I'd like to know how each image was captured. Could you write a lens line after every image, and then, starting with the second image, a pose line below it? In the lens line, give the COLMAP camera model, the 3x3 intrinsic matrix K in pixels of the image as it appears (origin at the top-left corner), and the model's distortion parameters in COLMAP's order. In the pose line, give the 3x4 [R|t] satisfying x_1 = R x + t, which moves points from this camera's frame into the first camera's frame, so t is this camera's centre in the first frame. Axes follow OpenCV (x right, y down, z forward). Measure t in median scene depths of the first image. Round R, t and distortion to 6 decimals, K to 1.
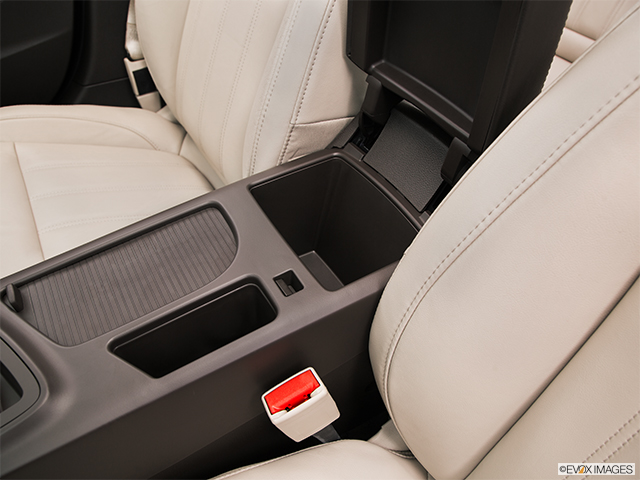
lens RADIAL K [[504.5, 0, 320.0], [0, 504.5, 240.0], [0, 0, 1]] dist [-0.115601, 0.061568]
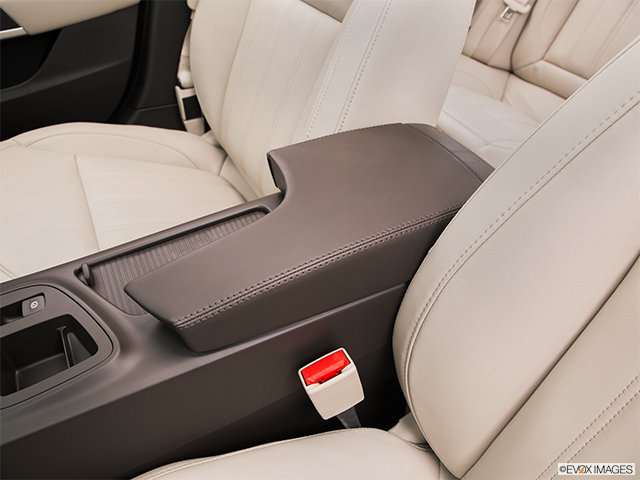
lens RADIAL K [[502.1, 0, 320.0], [0, 502.1, 240.0], [0, 0, 1]] dist [-0.125242, 0.072678]
pose [[0.998091, 0.051324, -0.034344, -0.034507], [-0.053879, 0.995485, -0.078151, 0.079902], [0.030178, 0.079852, 0.996350, -0.124426]]
